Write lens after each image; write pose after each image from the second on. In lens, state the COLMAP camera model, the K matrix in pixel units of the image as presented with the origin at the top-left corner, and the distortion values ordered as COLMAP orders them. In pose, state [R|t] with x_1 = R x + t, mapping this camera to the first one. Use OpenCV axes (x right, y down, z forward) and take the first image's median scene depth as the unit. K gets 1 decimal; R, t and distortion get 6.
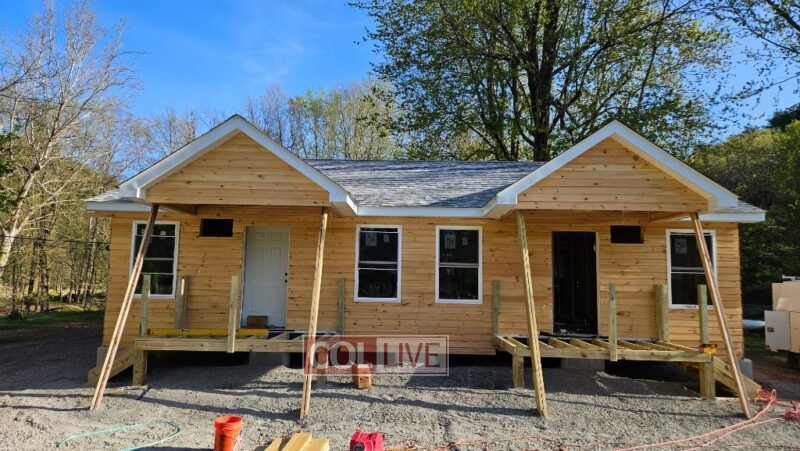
lens RADIAL K [[529.1, 0, 400.0], [0, 529.1, 225.5], [0, 0, 1]] dist [0.000452, 0.000369]
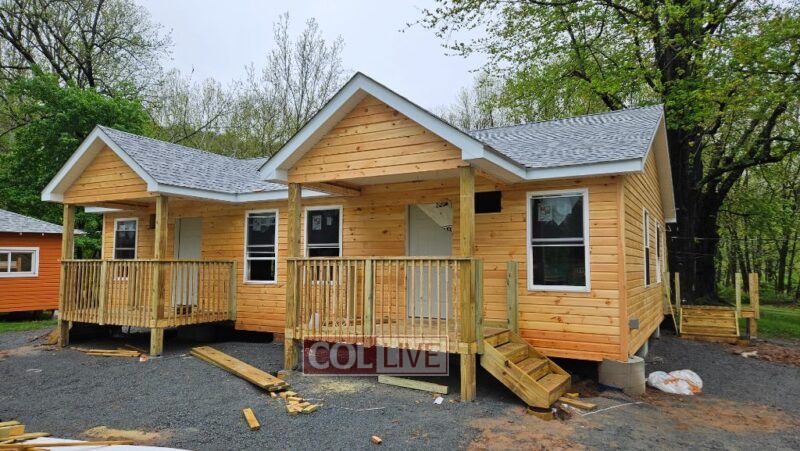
lens RADIAL K [[529.1, 0, 400.0], [0, 529.1, 225.5], [0, 0, 1]] dist [0.000452, 0.000369]
pose [[0.896482, -0.051078, -0.440127, 0.666638], [0.059687, 0.998201, 0.005731, 0.040254], [0.439042, -0.031408, 0.897917, 0.187405]]
